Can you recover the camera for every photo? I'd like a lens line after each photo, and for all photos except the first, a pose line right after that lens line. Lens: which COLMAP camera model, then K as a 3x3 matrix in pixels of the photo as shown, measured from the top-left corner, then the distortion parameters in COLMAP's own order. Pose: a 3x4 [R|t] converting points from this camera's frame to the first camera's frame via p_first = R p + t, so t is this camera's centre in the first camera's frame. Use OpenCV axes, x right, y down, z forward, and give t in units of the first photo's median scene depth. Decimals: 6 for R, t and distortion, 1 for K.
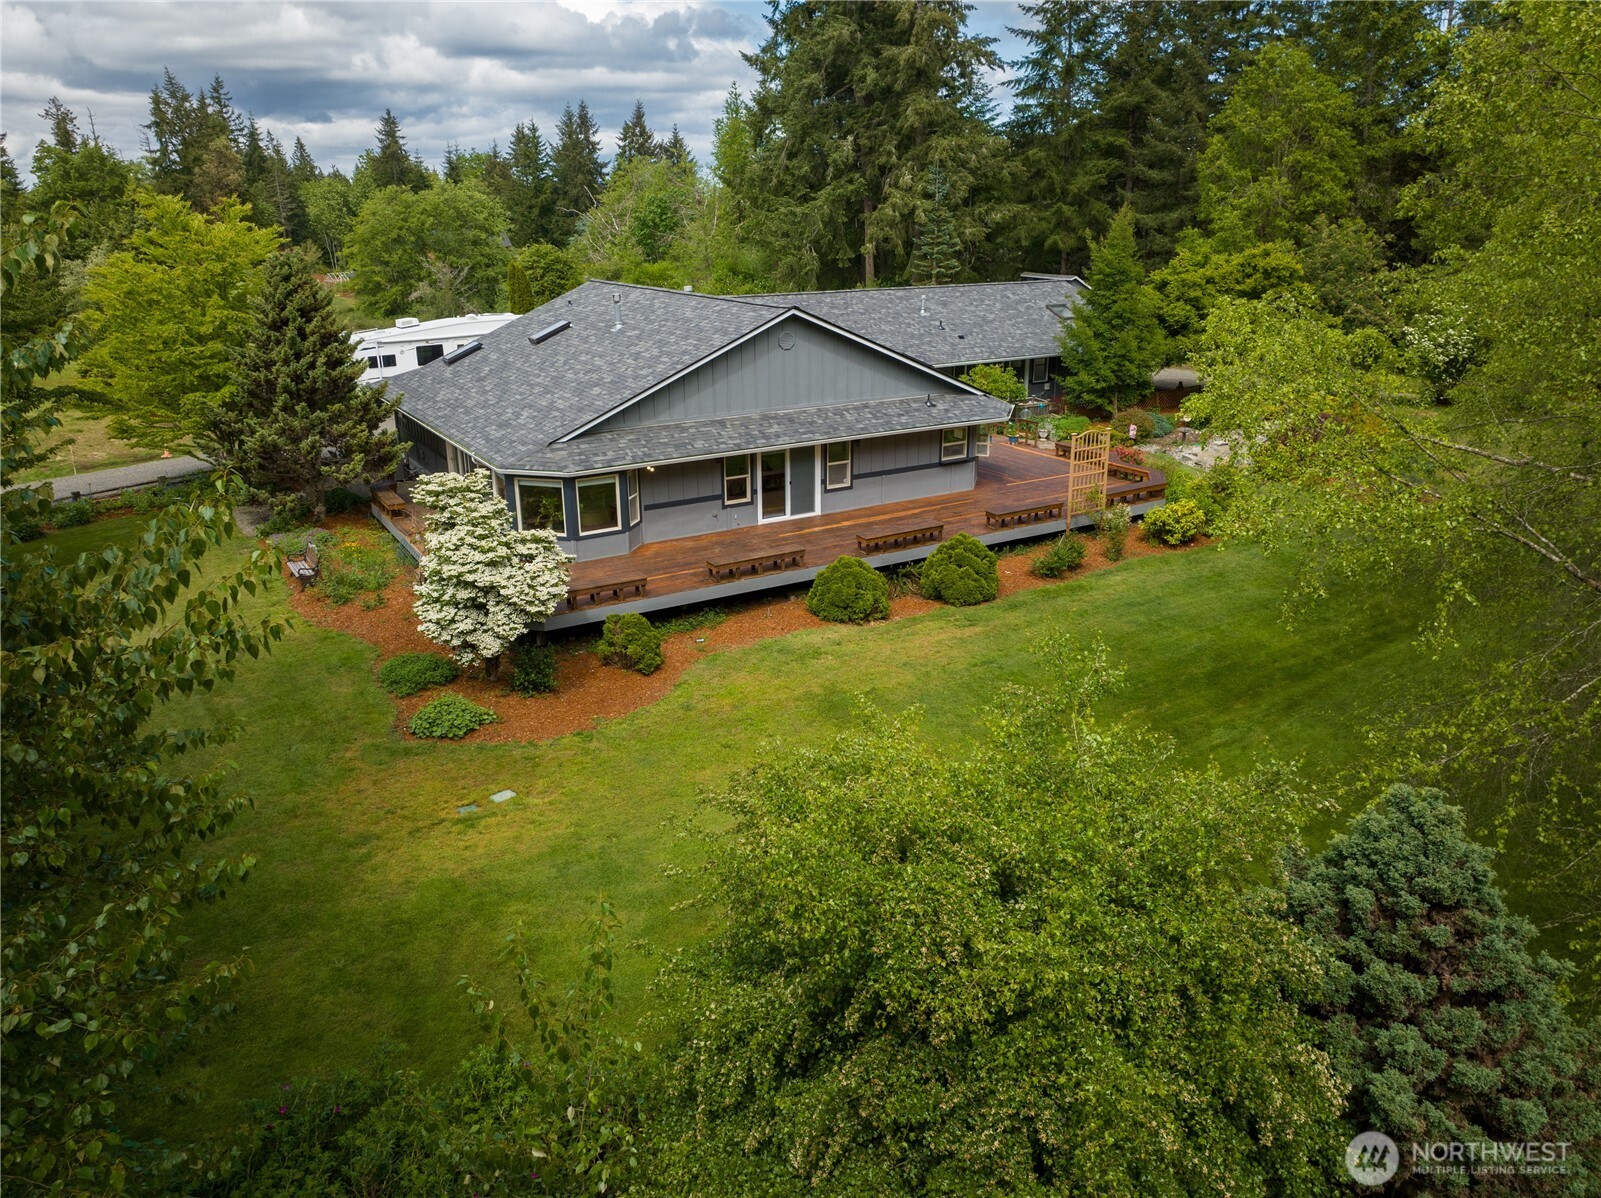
lens RADIAL K [[1130.7, 0, 800.5], [0, 1130.7, 599.0], [0, 0, 1]] dist [-0.009305, -0.028012]
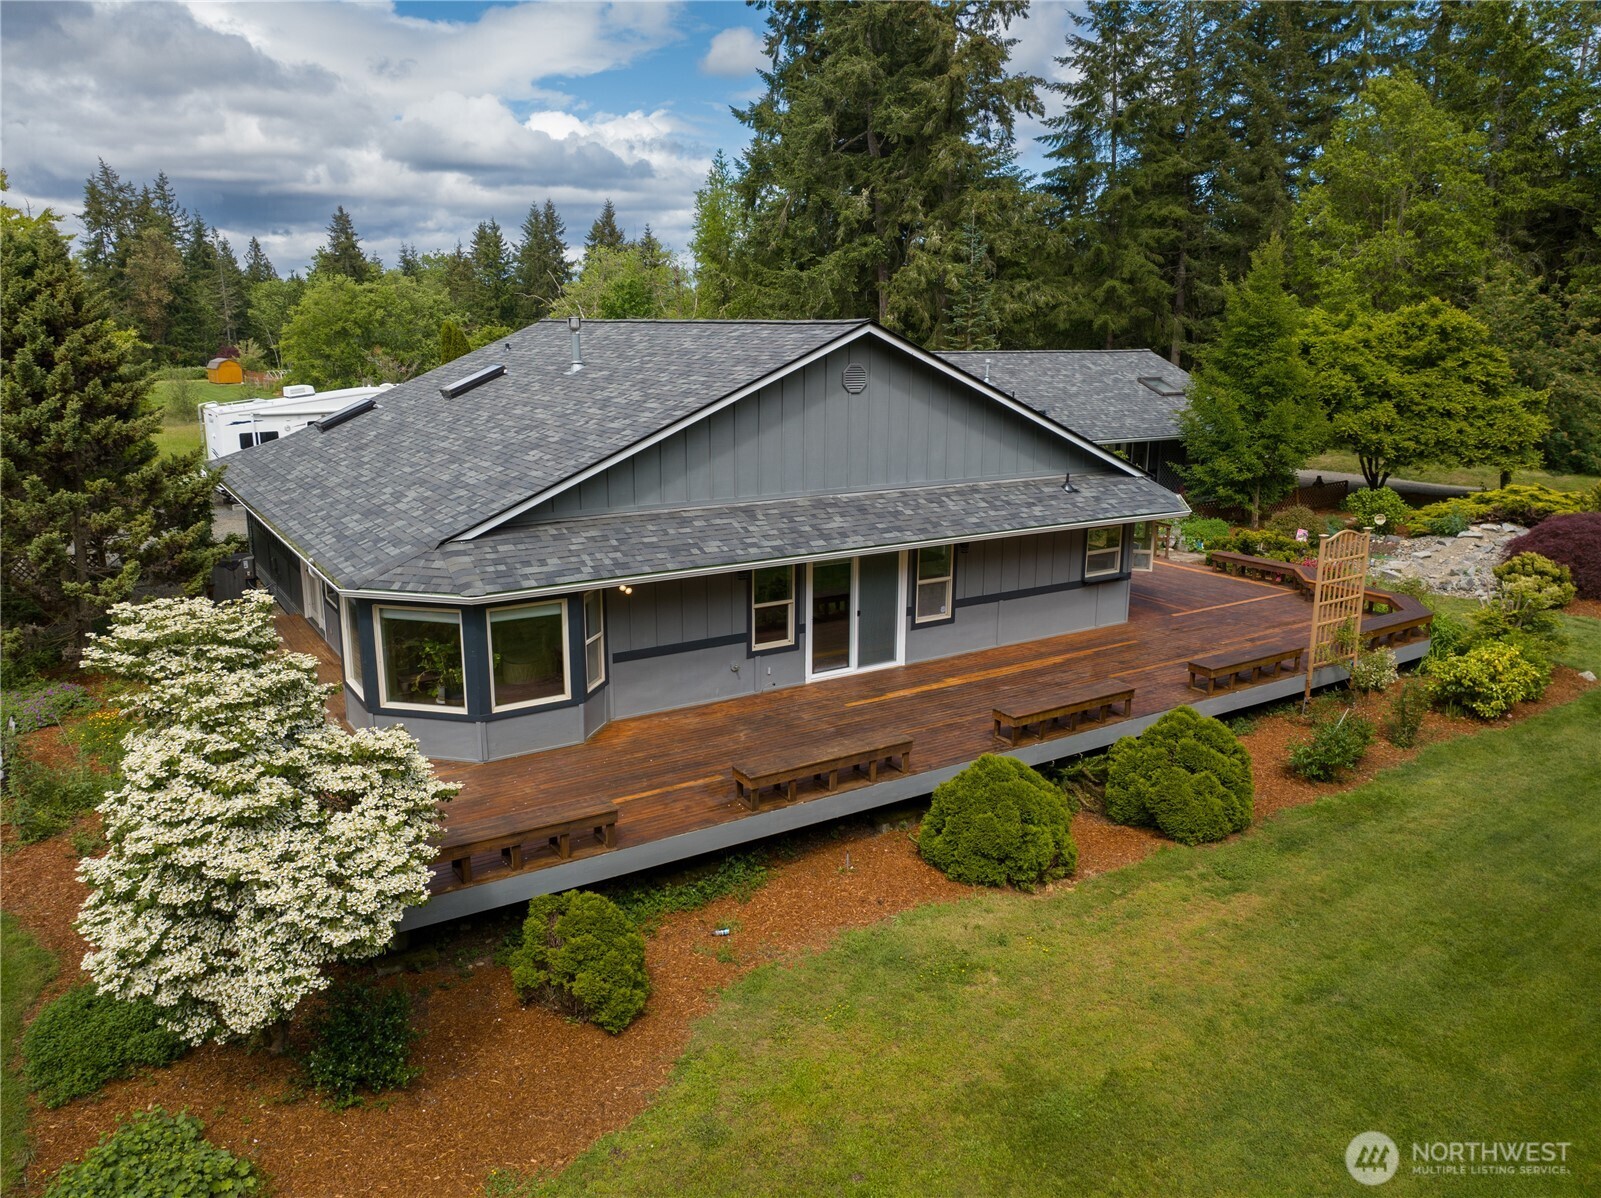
lens RADIAL K [[1141.6, 0, 805.6], [0, 1141.6, 588.8], [0, 0, 1]] dist [-0.057833, 0.030495]
pose [[0.999303, 0.005448, 0.036923, -0.061269], [-0.001337, 0.993880, -0.110460, -0.050735], [-0.037299, 0.110334, 0.993194, 0.415280]]
